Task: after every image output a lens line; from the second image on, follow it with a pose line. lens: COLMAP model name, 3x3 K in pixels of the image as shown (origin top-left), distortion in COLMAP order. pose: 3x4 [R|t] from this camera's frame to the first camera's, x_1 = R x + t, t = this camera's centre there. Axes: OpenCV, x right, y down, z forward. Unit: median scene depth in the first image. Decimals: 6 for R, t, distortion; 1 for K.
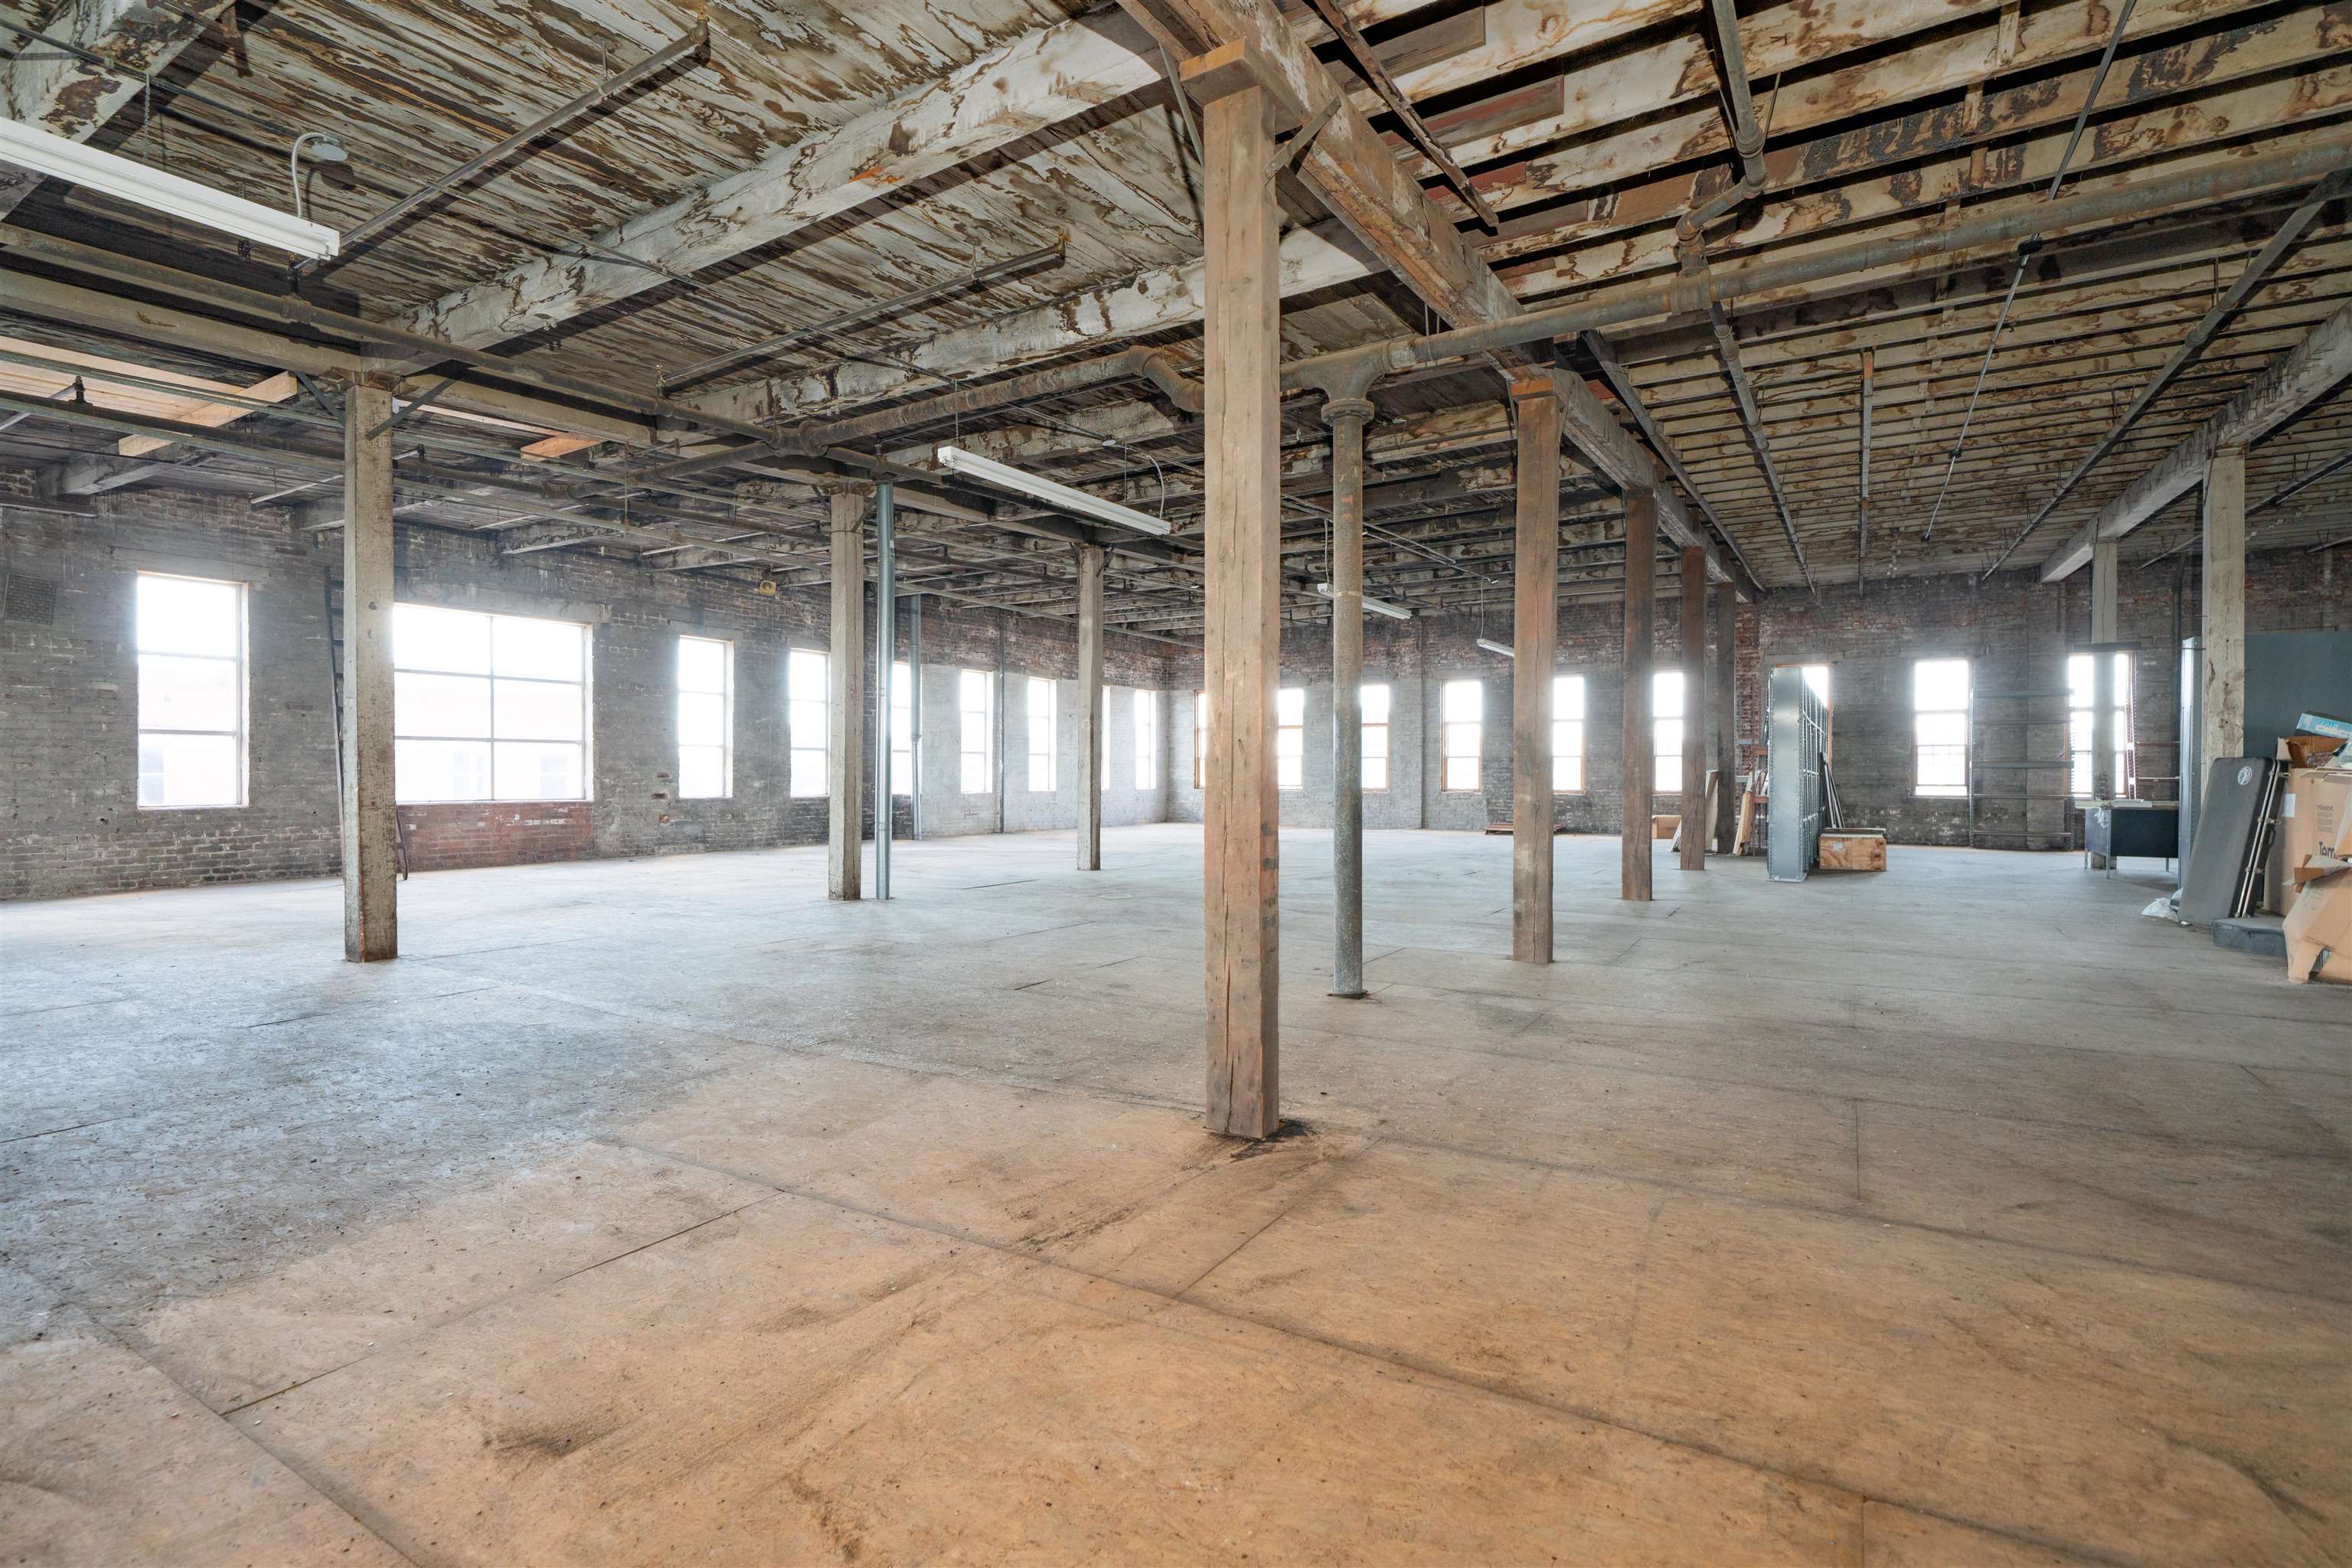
lens RADIAL K [[1130.3, 0, 1171.6], [0, 1130.3, 777.4], [0, 0, 1]] dist [0.000225, 0.000075]
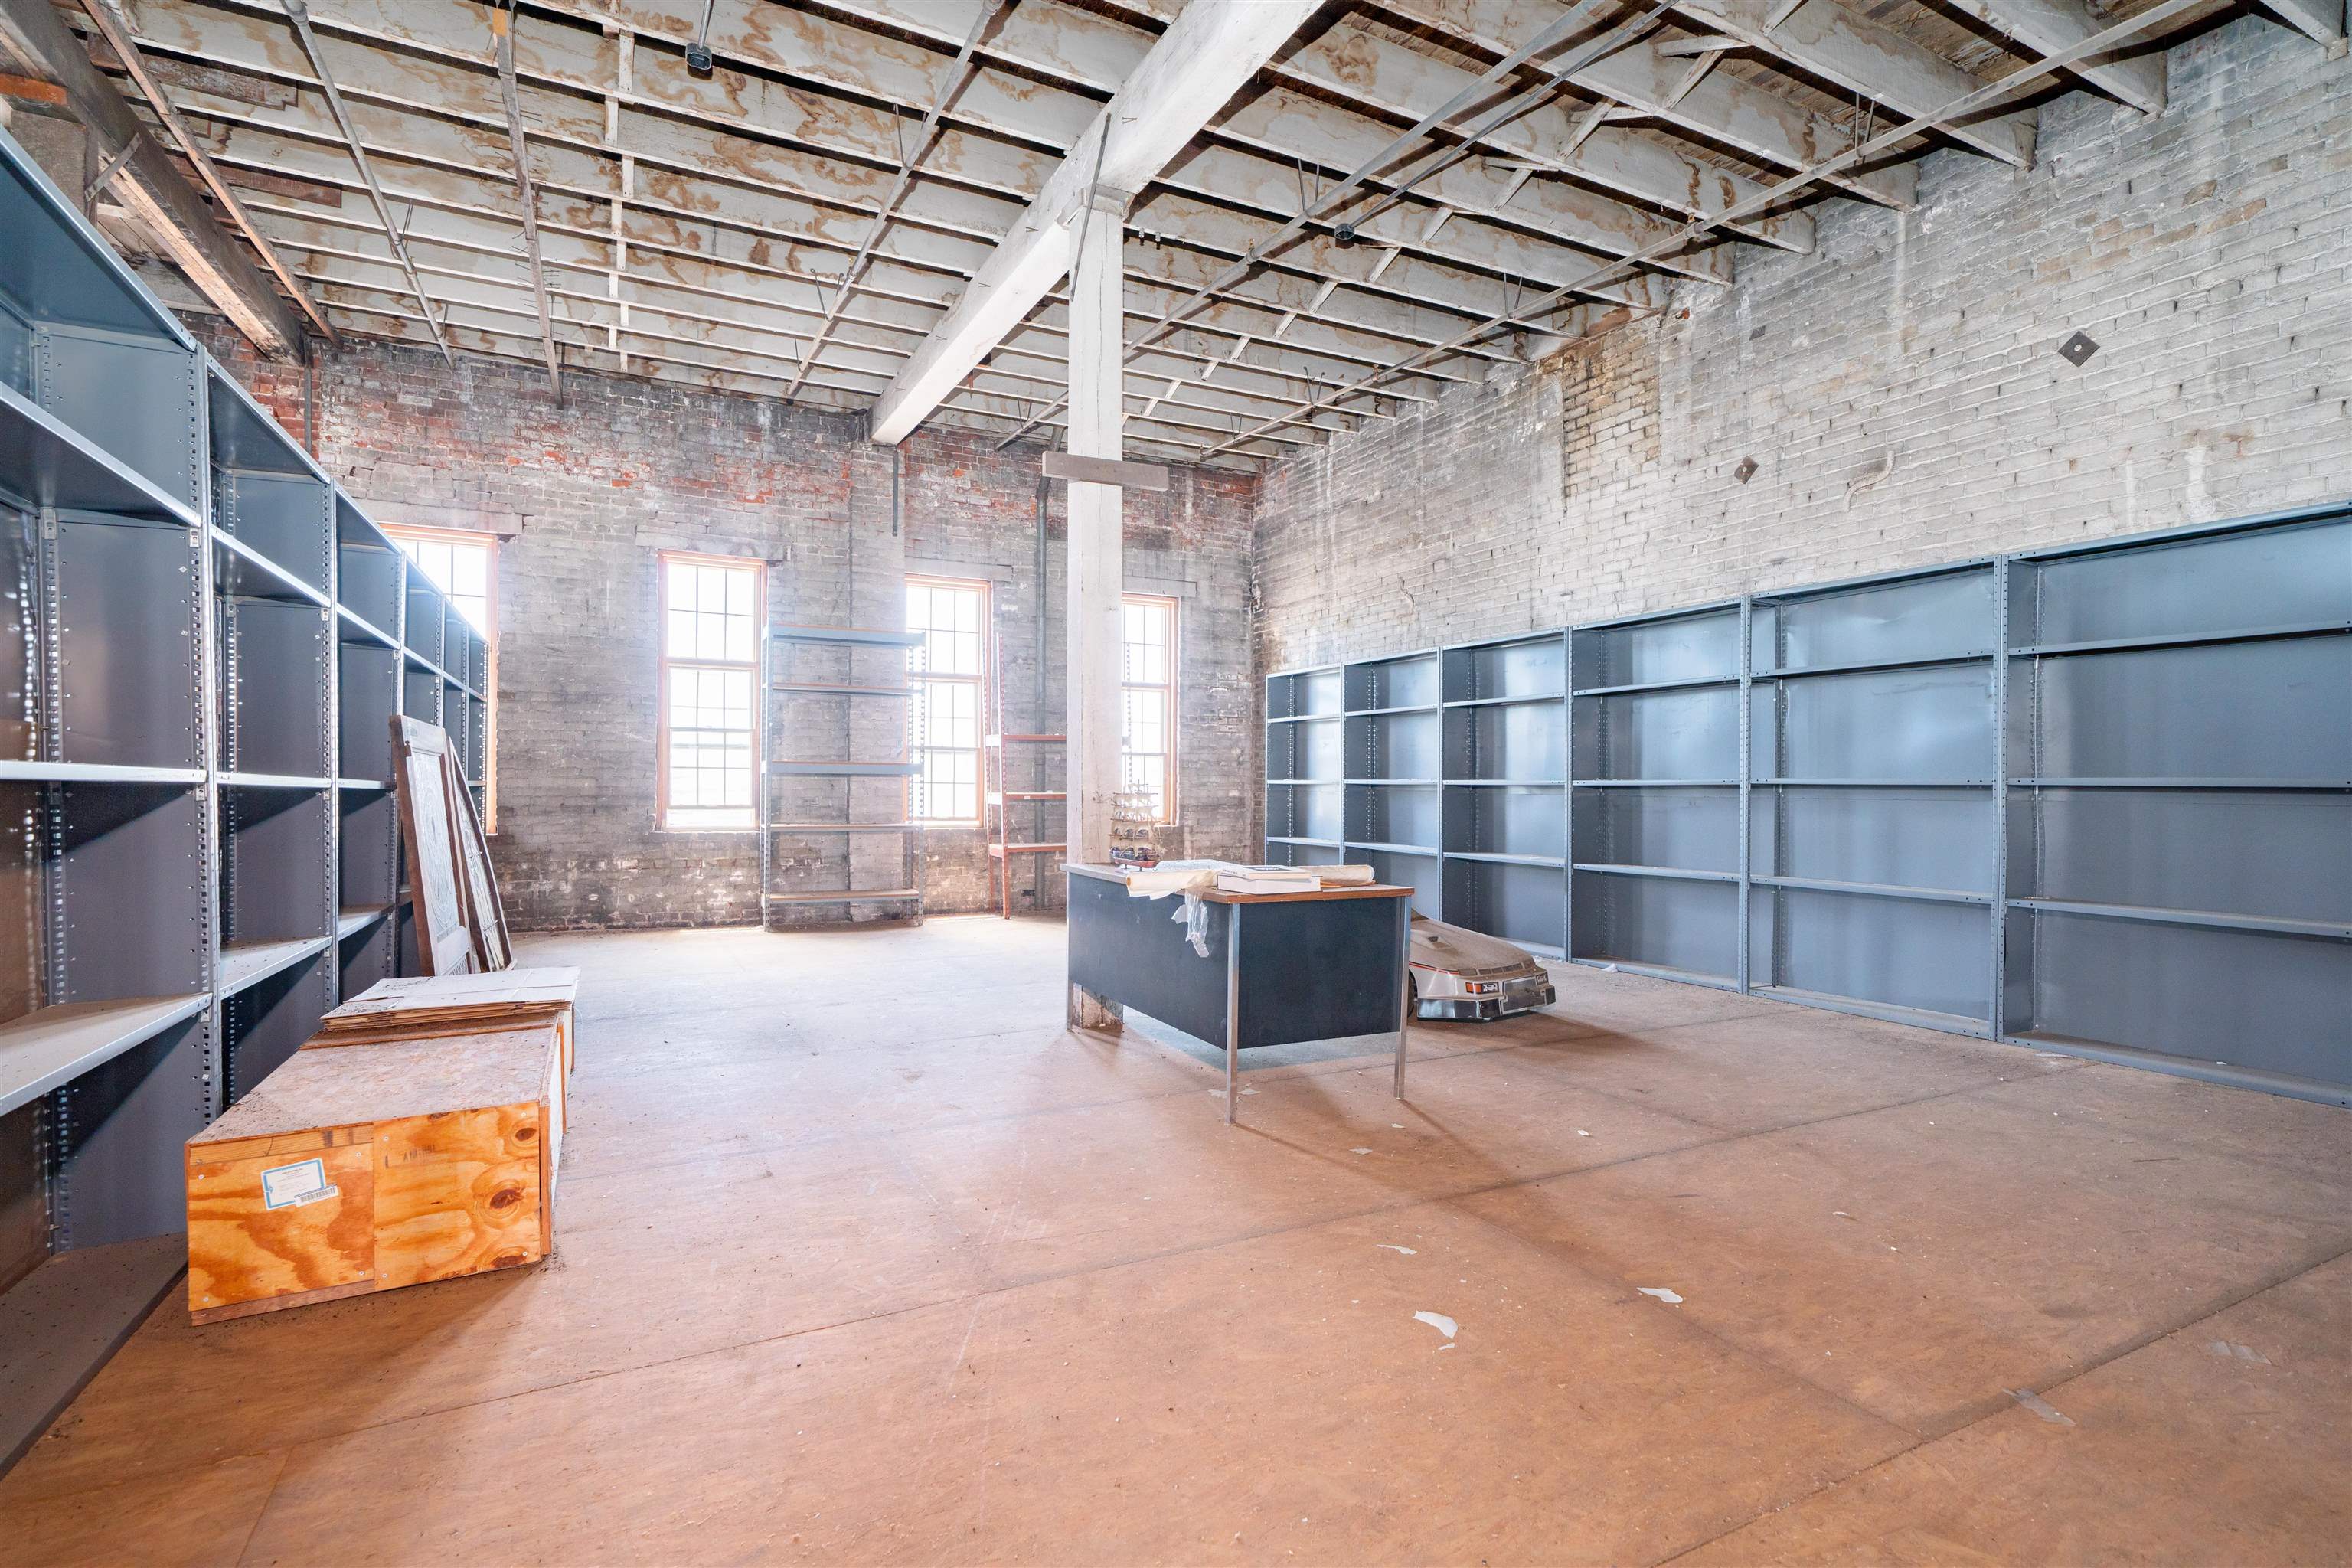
lens RADIAL K [[1130.3, 0, 1178.5], [0, 1130.3, 794.9], [0, 0, 1]] dist [0.000225, 0.000075]
pose [[0.513119, -0.003494, 0.858310, 0.353612], [0.005082, 0.999987, 0.001032, 0.001395], [-0.858302, 0.003832, 0.513130, 0.561983]]
